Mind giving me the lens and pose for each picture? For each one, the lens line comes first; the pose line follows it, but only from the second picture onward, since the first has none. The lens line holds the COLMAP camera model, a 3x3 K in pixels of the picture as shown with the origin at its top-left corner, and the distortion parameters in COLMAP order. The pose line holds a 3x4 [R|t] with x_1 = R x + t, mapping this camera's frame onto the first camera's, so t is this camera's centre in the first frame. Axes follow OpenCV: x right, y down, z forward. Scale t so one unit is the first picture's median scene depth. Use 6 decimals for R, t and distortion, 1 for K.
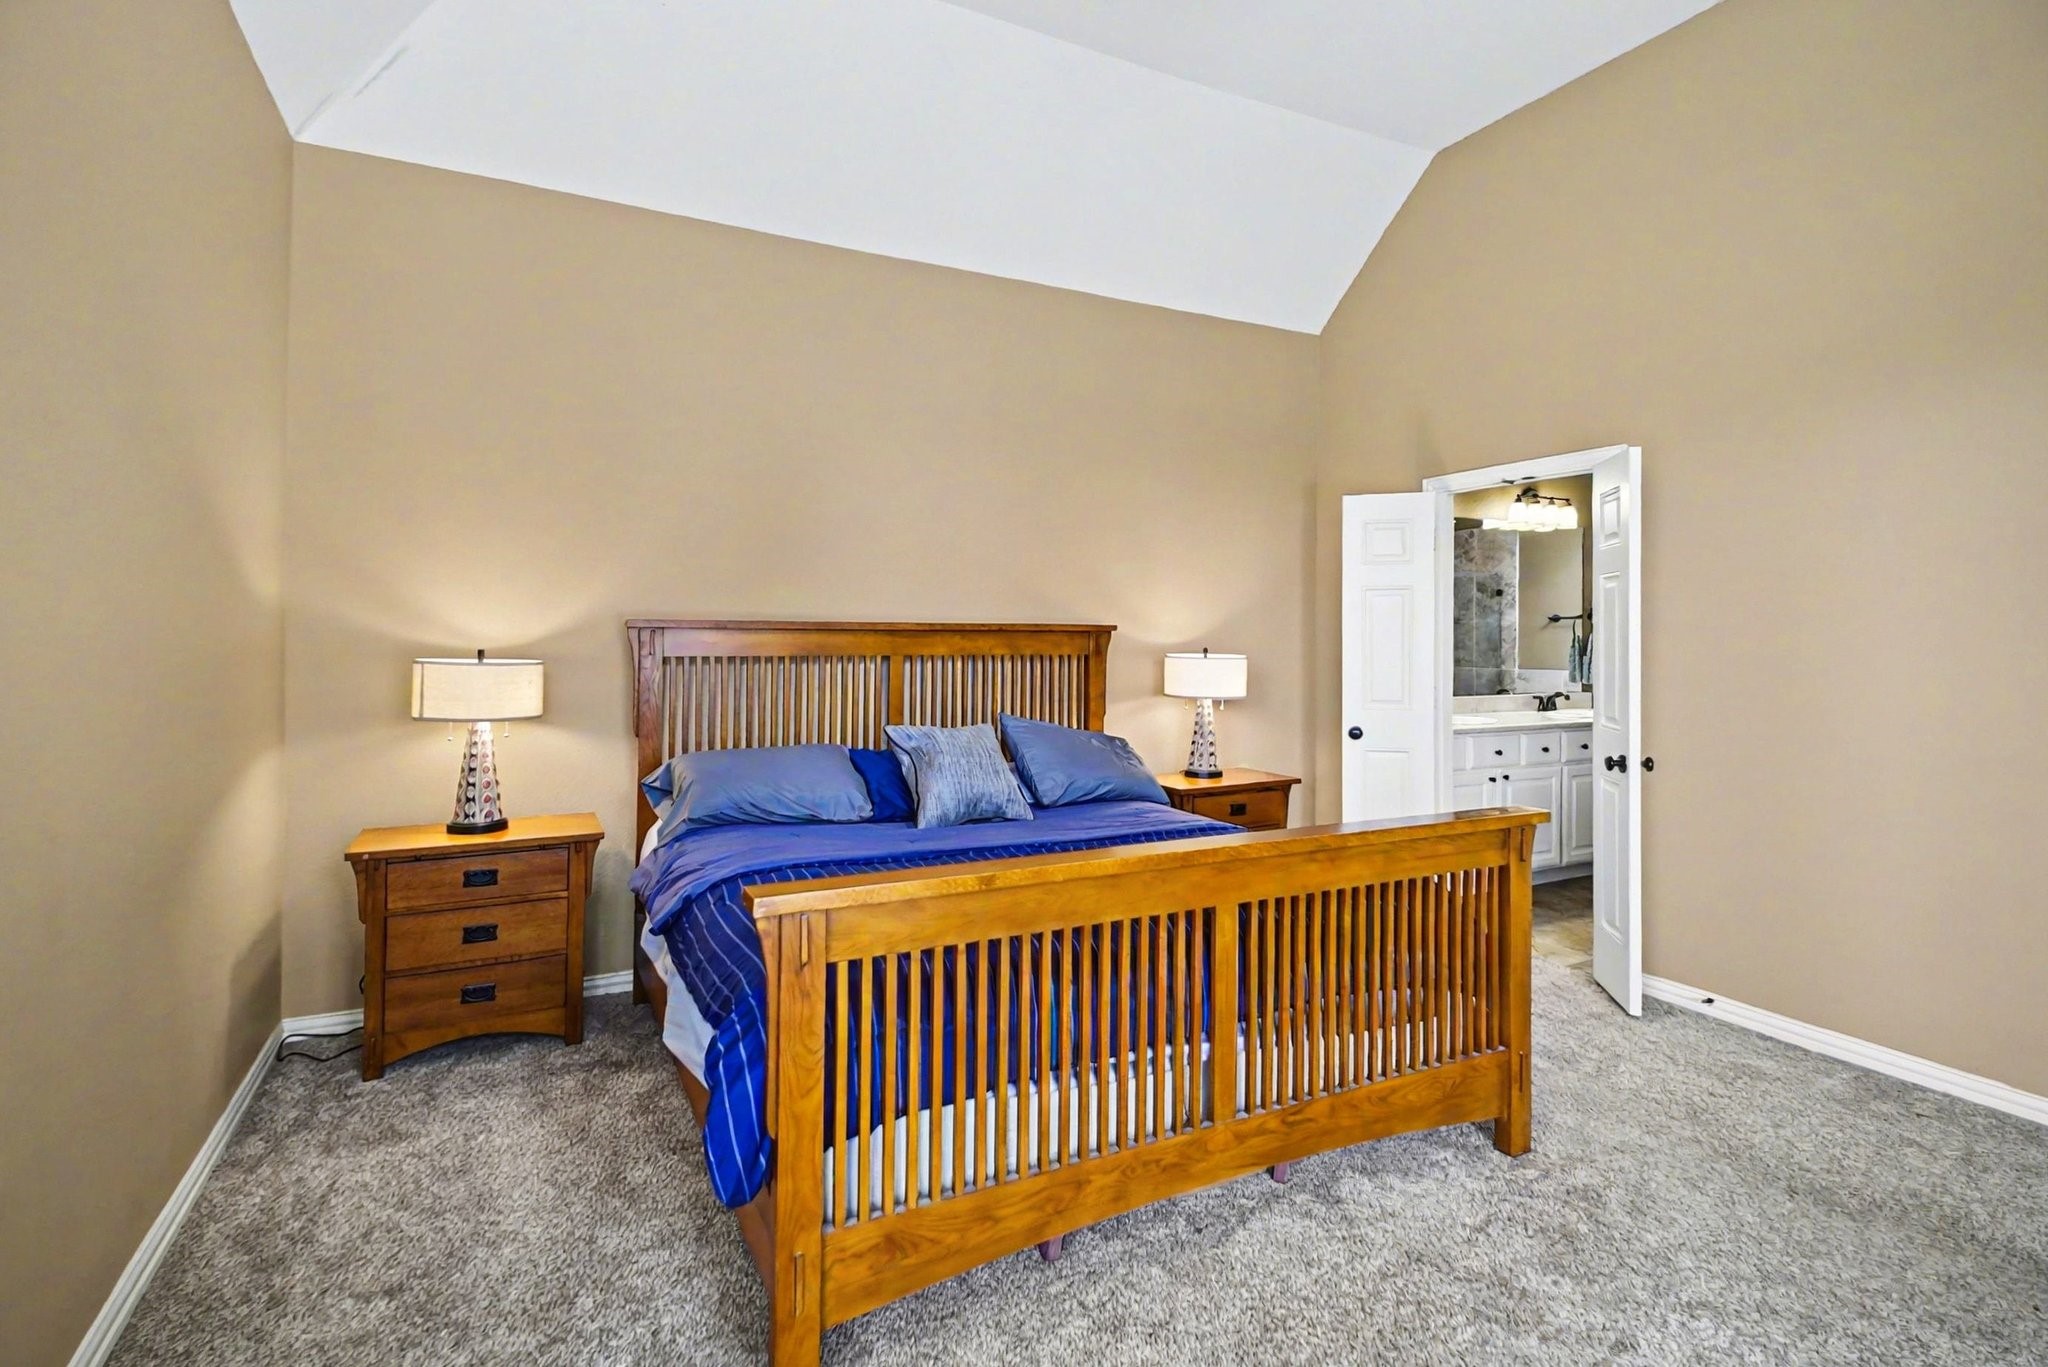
lens RADIAL K [[954.9, 0, 1018.4], [0, 954.9, 694.1], [0, 0, 1]] dist [0.000333, -0.000052]
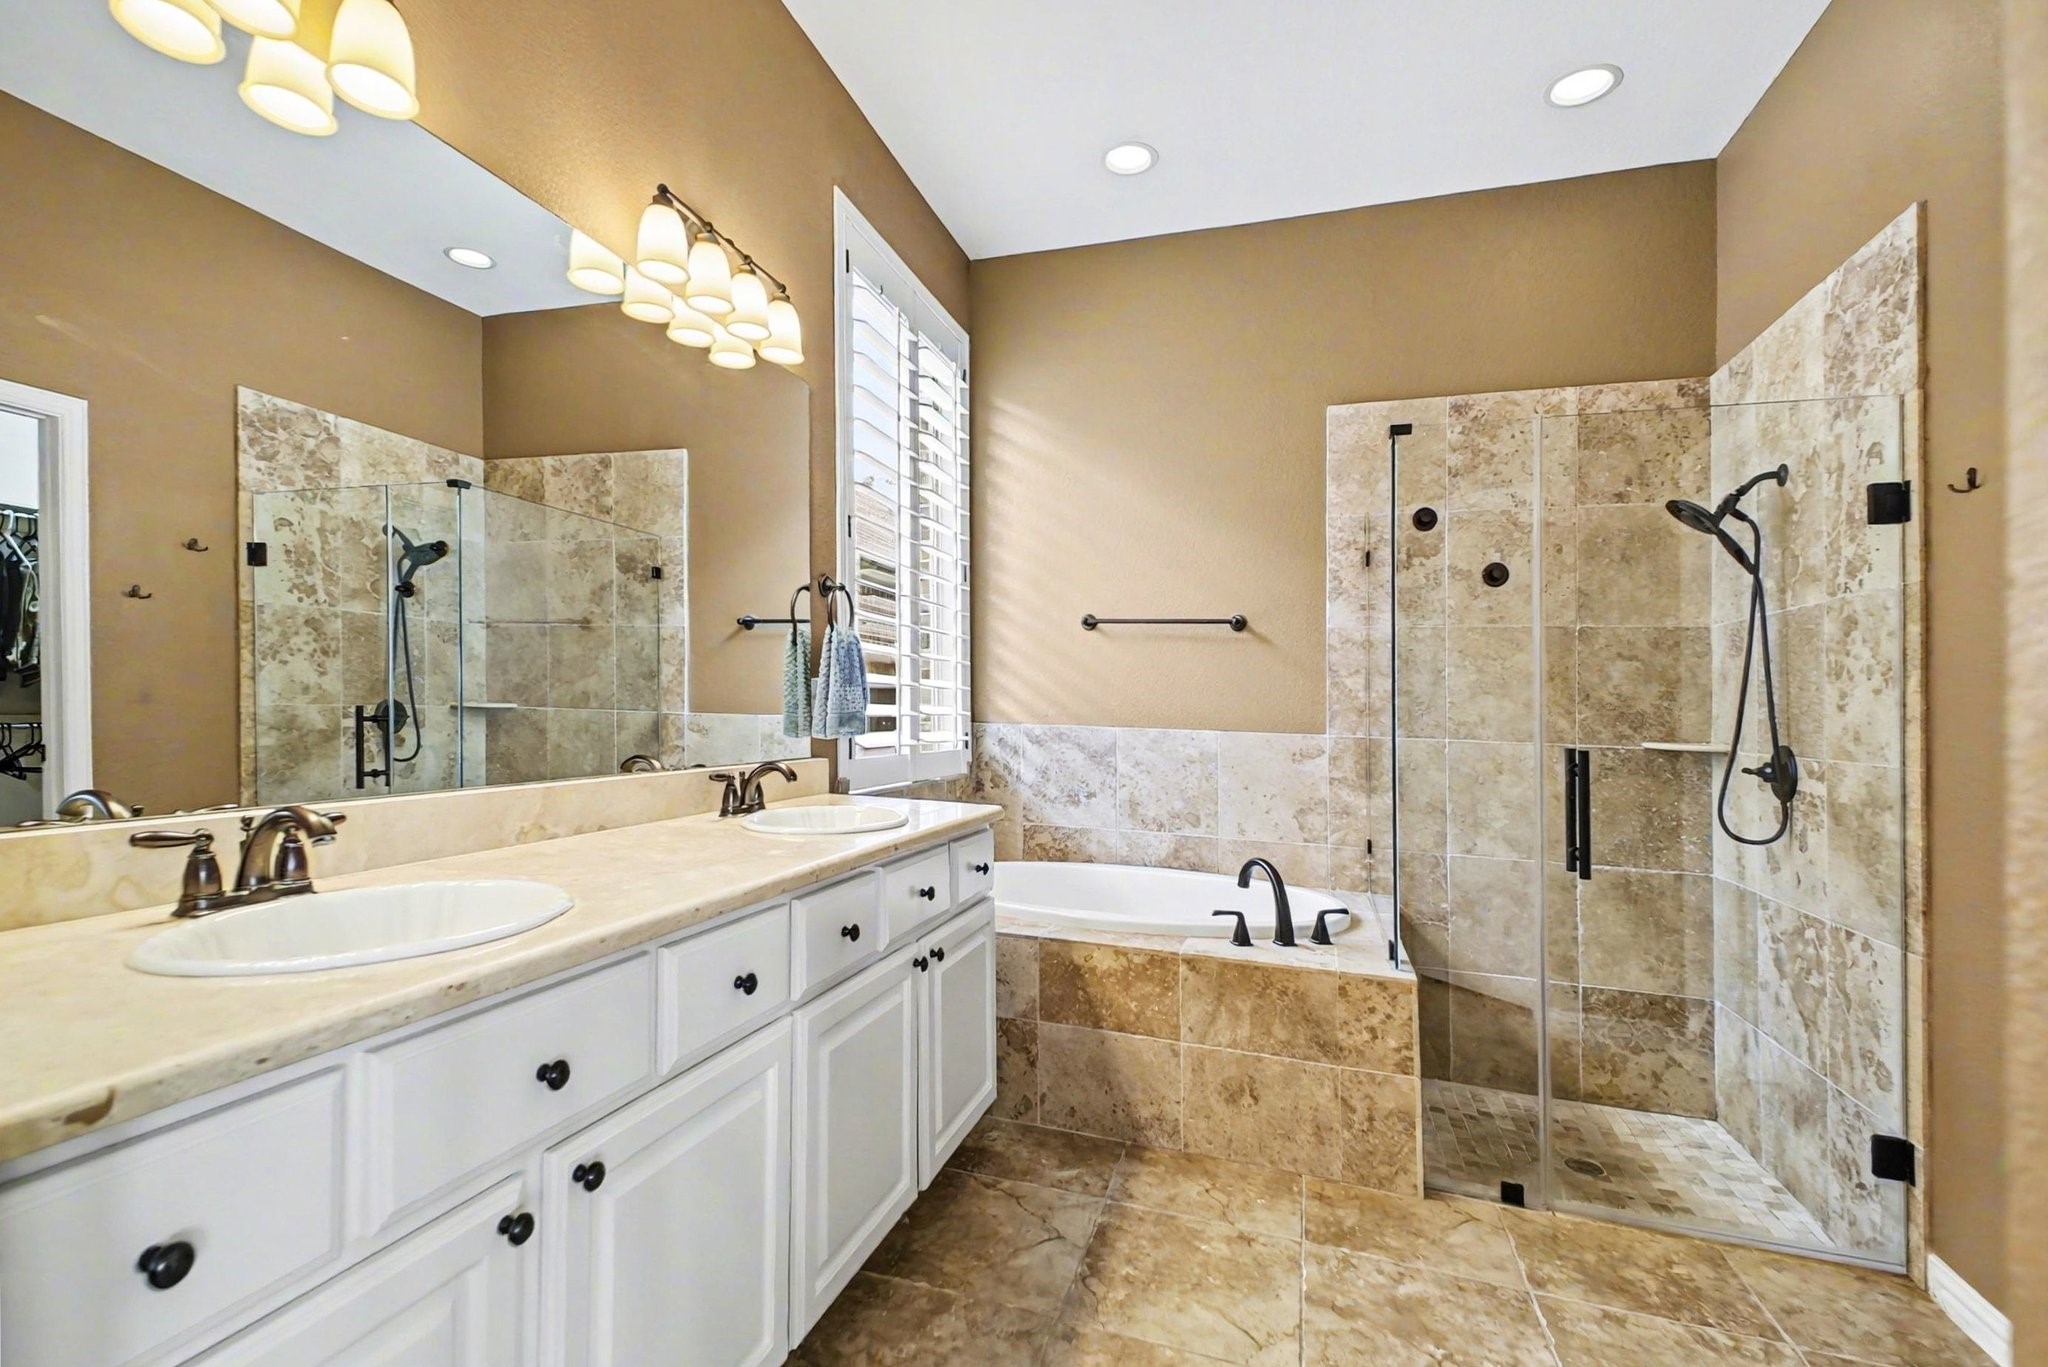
lens RADIAL K [[954.9, 0, 1018.4], [0, 954.9, 694.1], [0, 0, 1]] dist [0.000333, -0.000052]
pose [[0.700173, 0.010323, 0.713899, 0.333988], [0.029793, 0.998602, -0.043660, -0.009391], [-0.713351, 0.051838, 0.698887, 0.609542]]
